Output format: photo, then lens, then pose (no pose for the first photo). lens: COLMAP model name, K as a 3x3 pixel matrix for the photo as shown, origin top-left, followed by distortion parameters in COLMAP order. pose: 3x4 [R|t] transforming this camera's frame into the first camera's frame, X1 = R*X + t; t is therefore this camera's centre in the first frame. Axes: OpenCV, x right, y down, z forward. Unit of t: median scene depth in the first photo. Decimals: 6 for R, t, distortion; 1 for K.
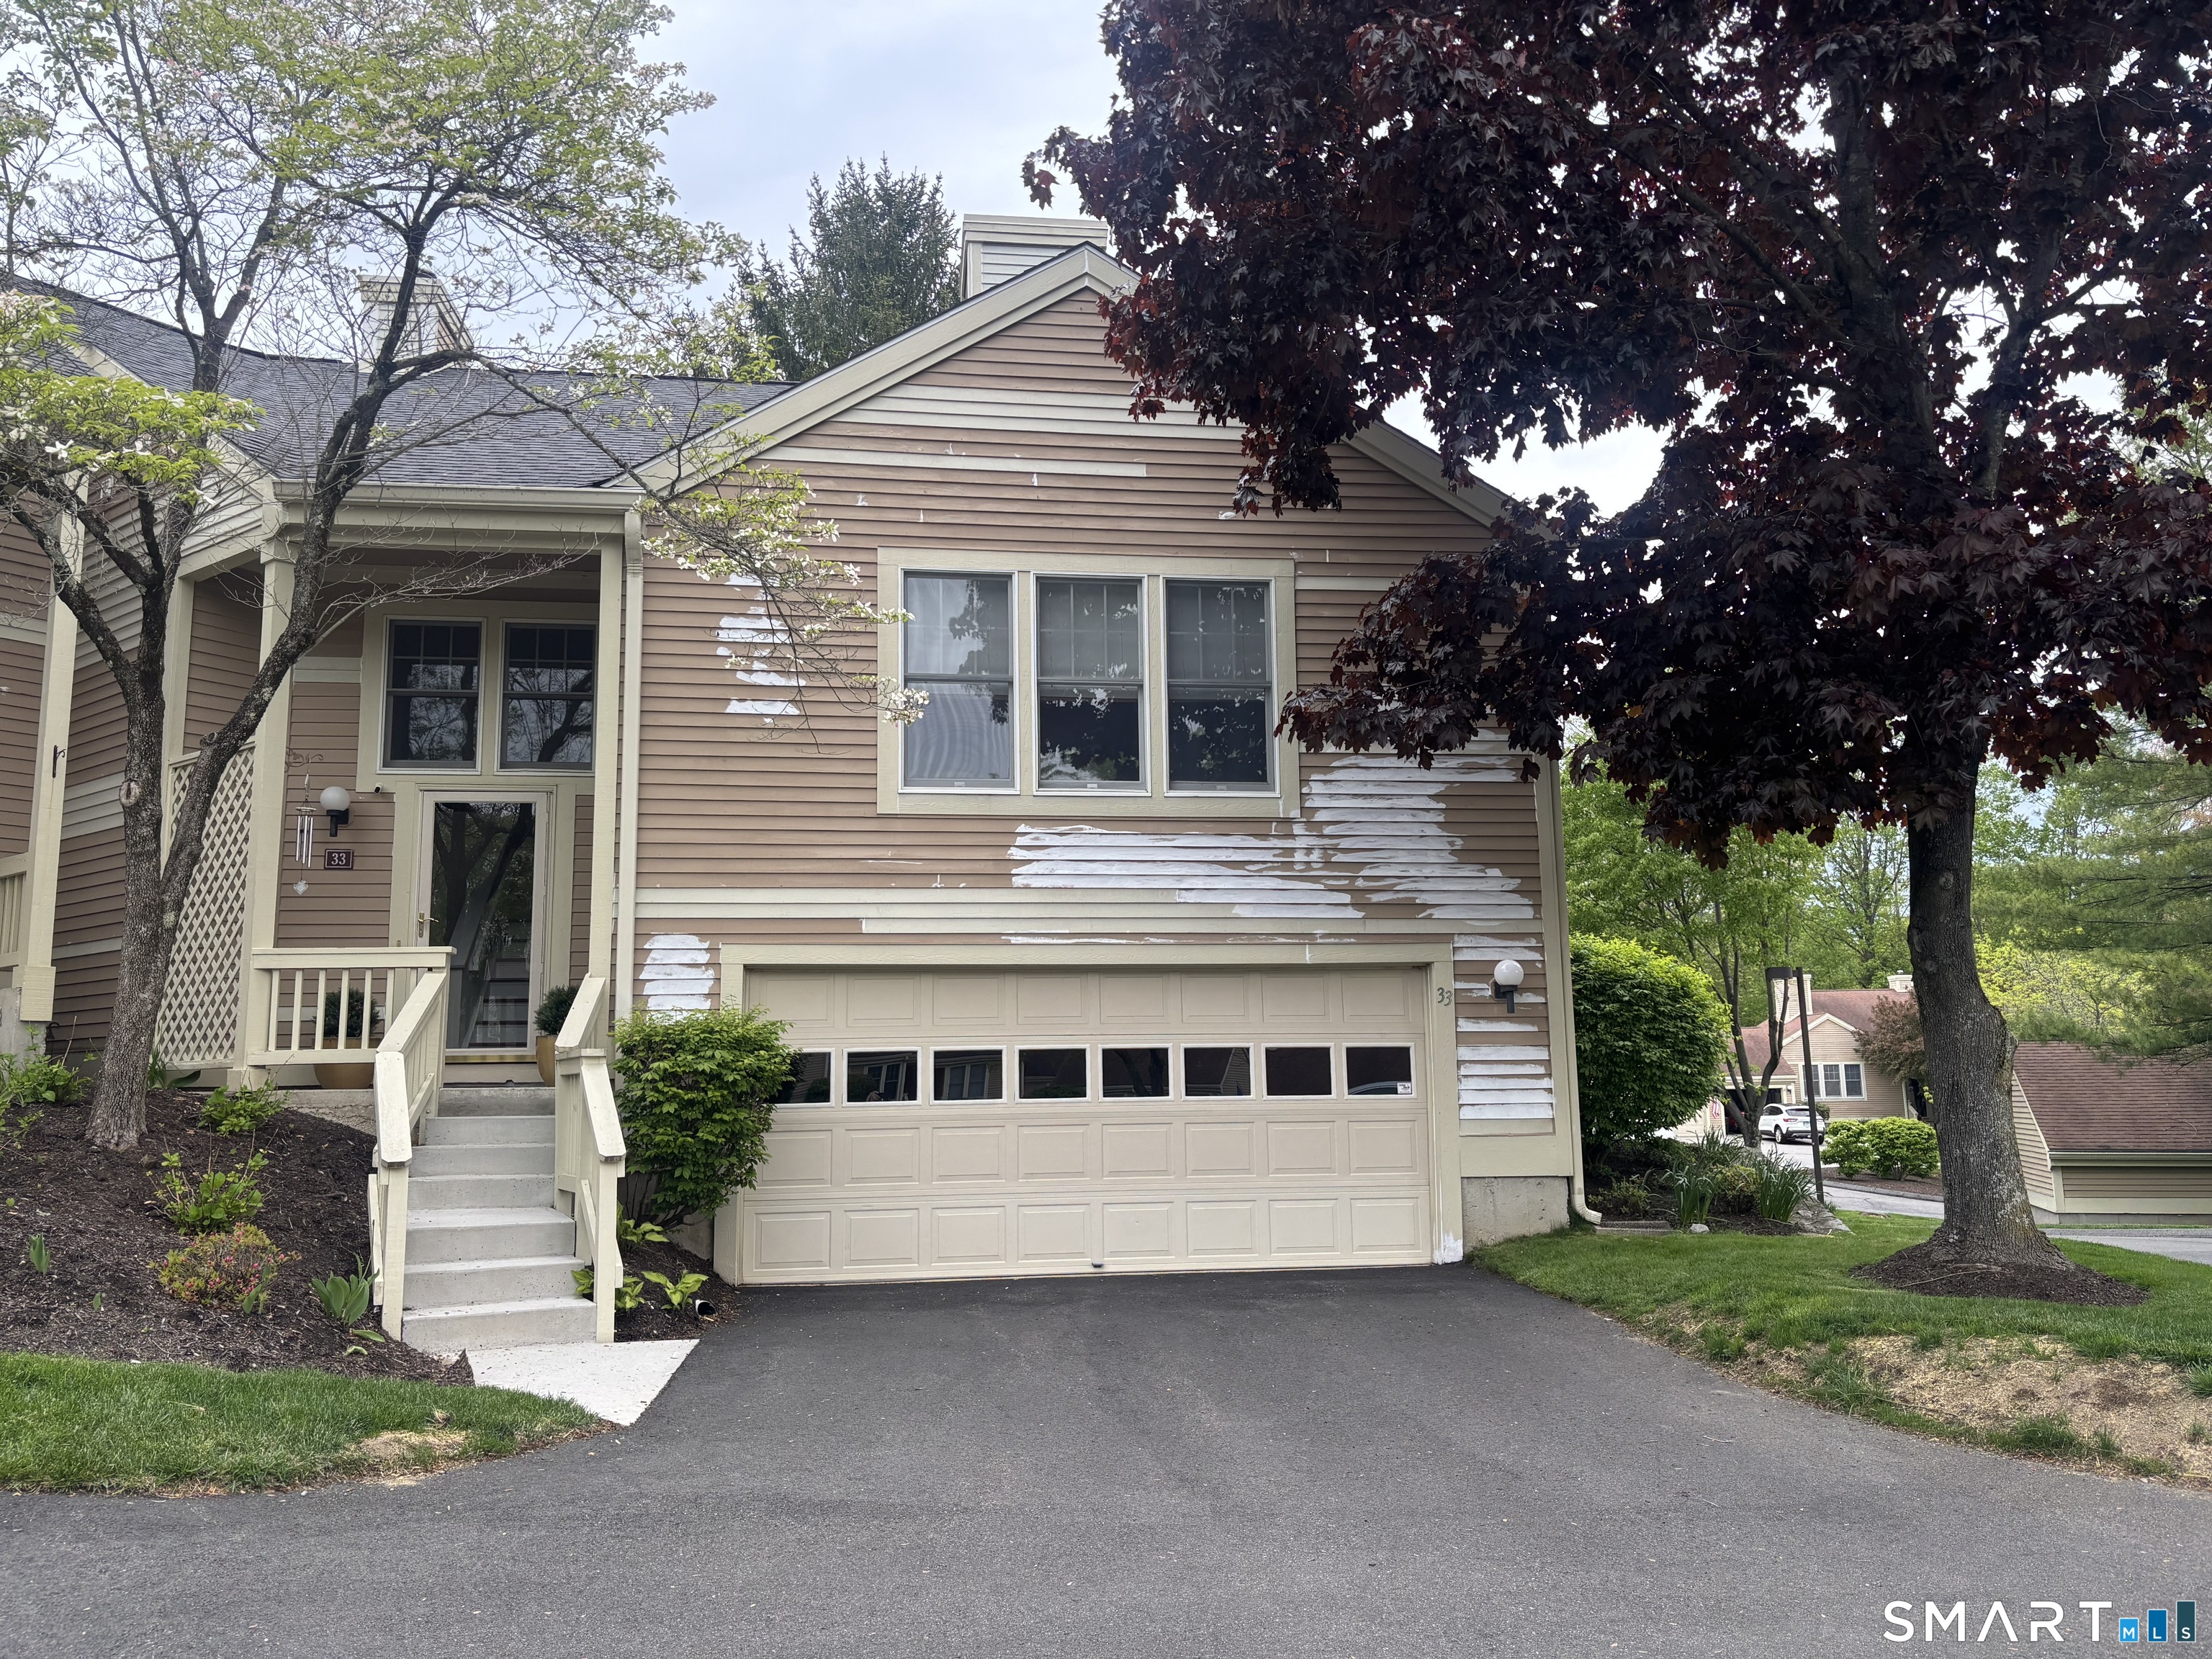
lens RADIAL K [[1676.7, 0, 1093.9], [0, 1676.7, 818.5], [0, 0, 1]] dist [0.062204, -0.072308]
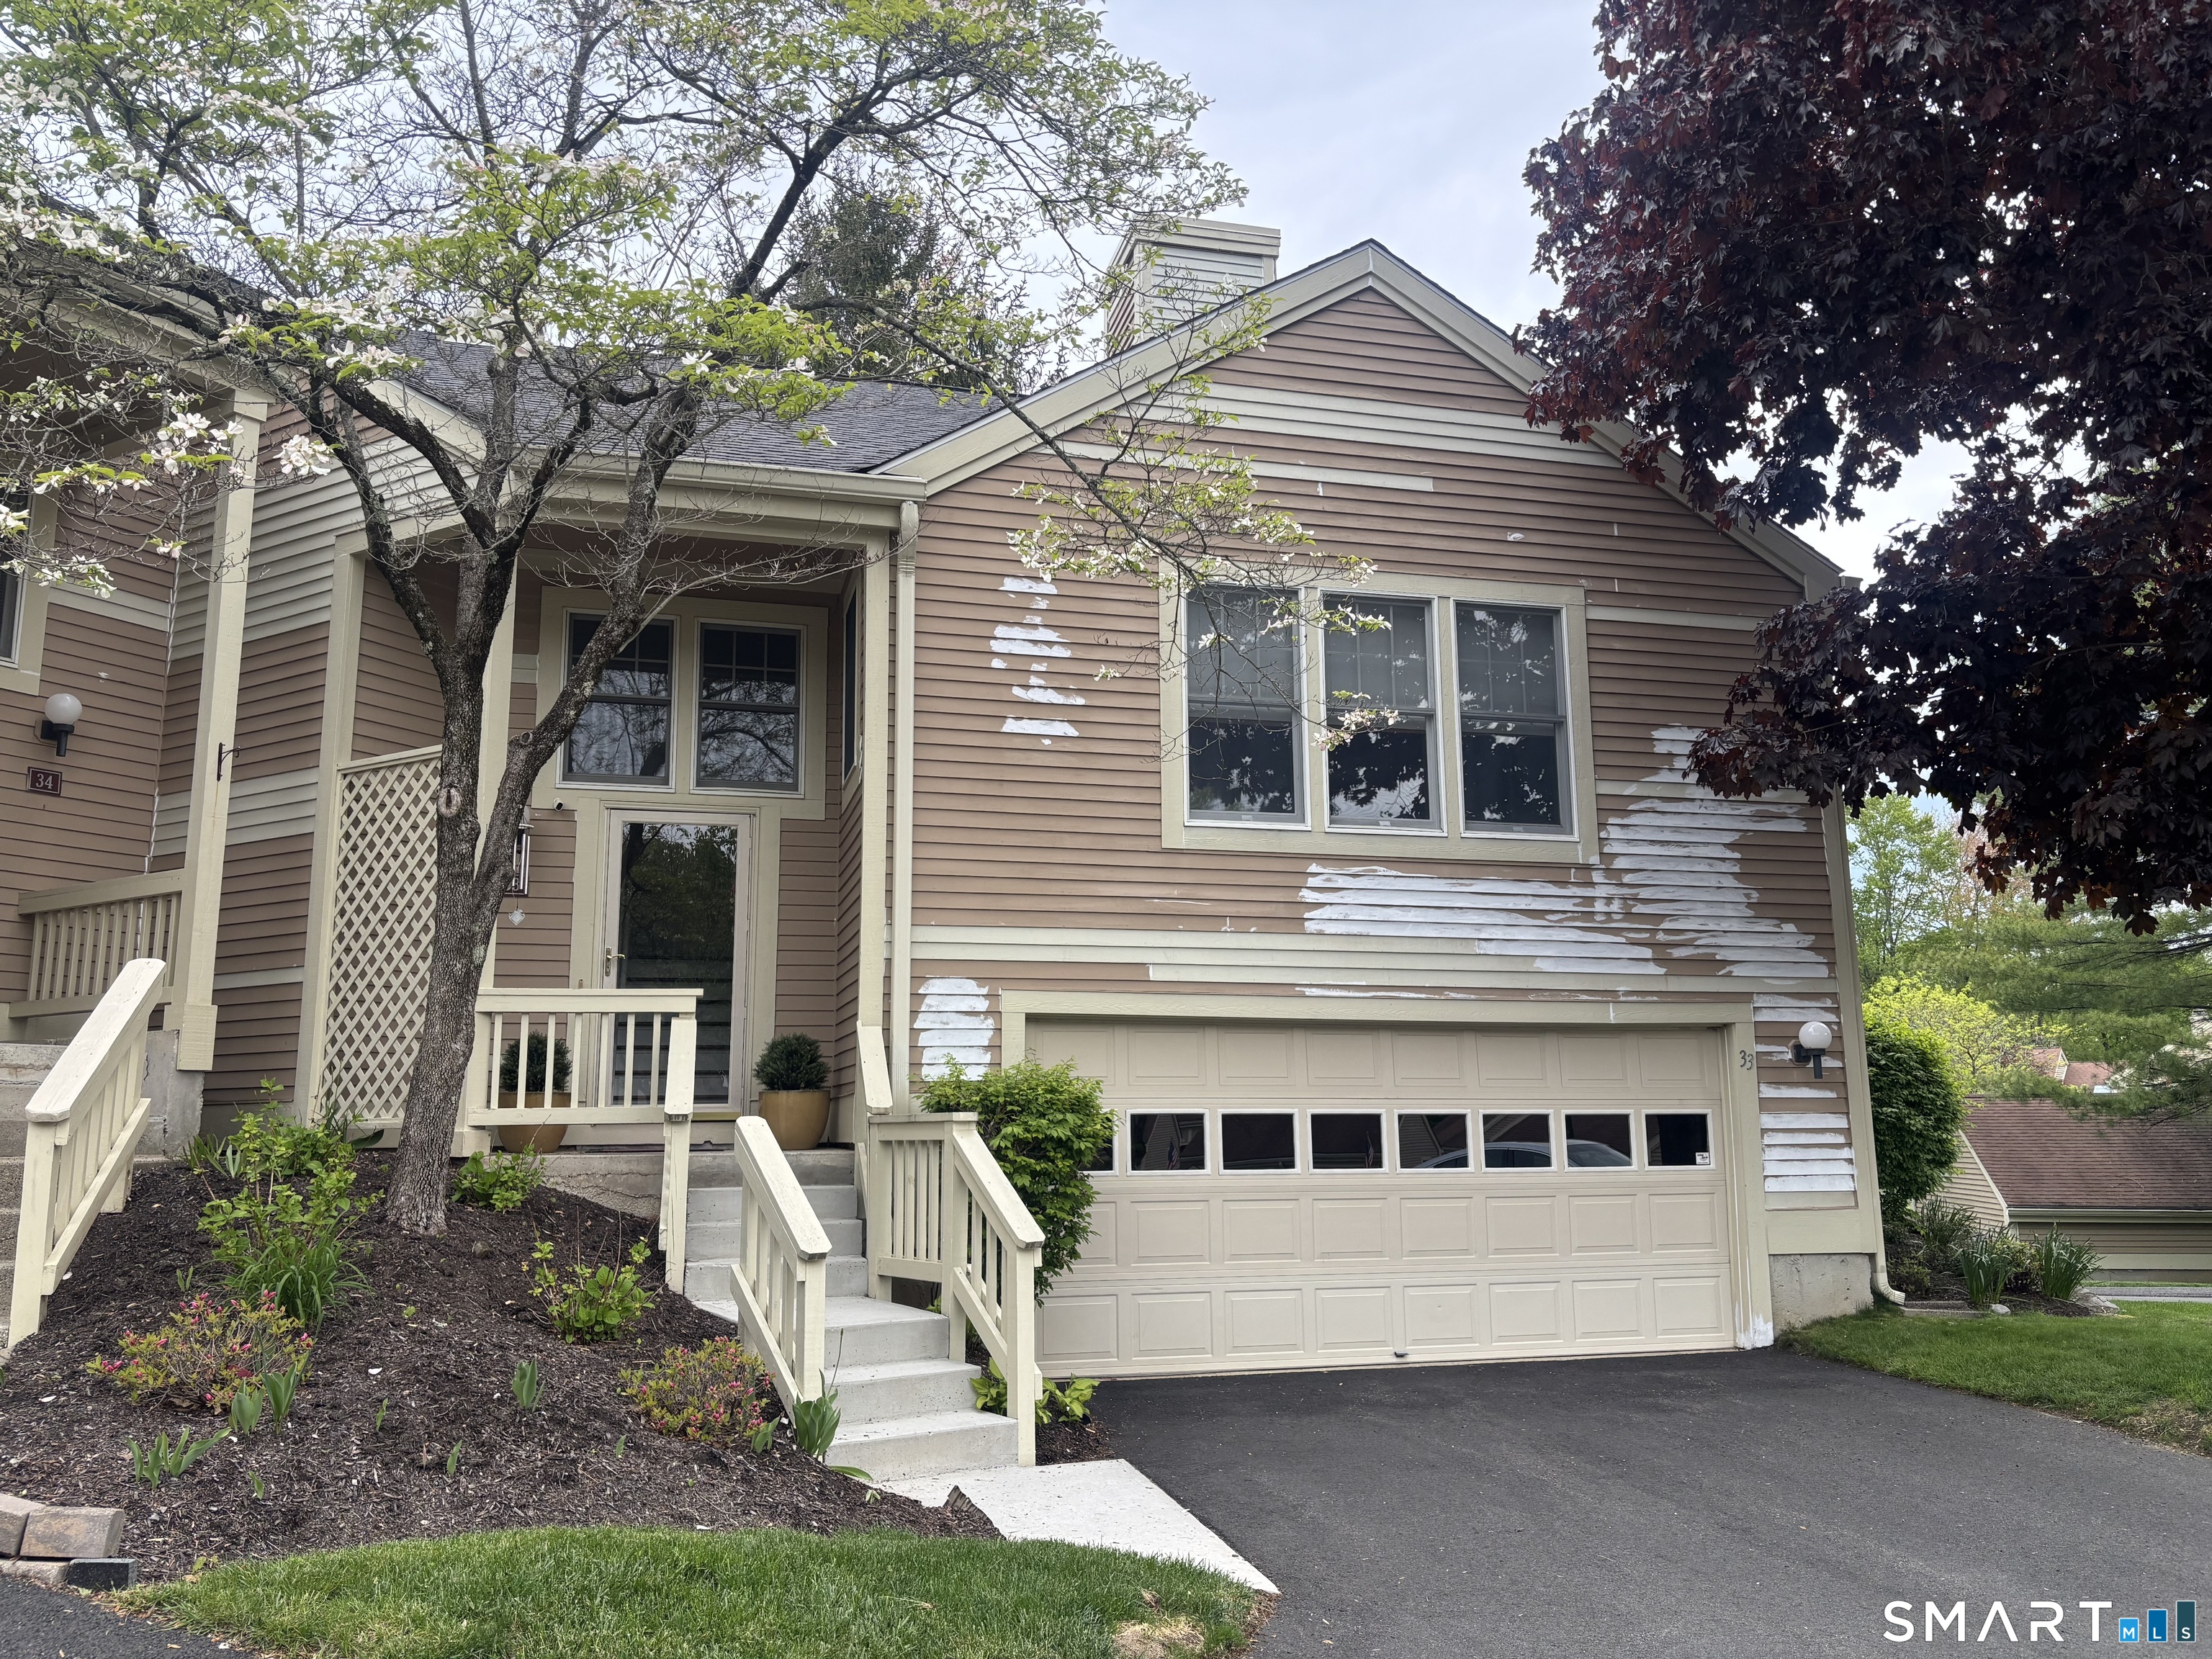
lens RADIAL K [[1676.7, 0, 1092.7], [0, 1676.7, 812.5], [0, 0, 1]] dist [0.062204, -0.072308]
pose [[0.993302, 0.027400, 0.112256, -0.263285], [-0.024218, 0.999268, -0.029616, 0.005357], [-0.112985, 0.026699, 0.993238, 0.107055]]
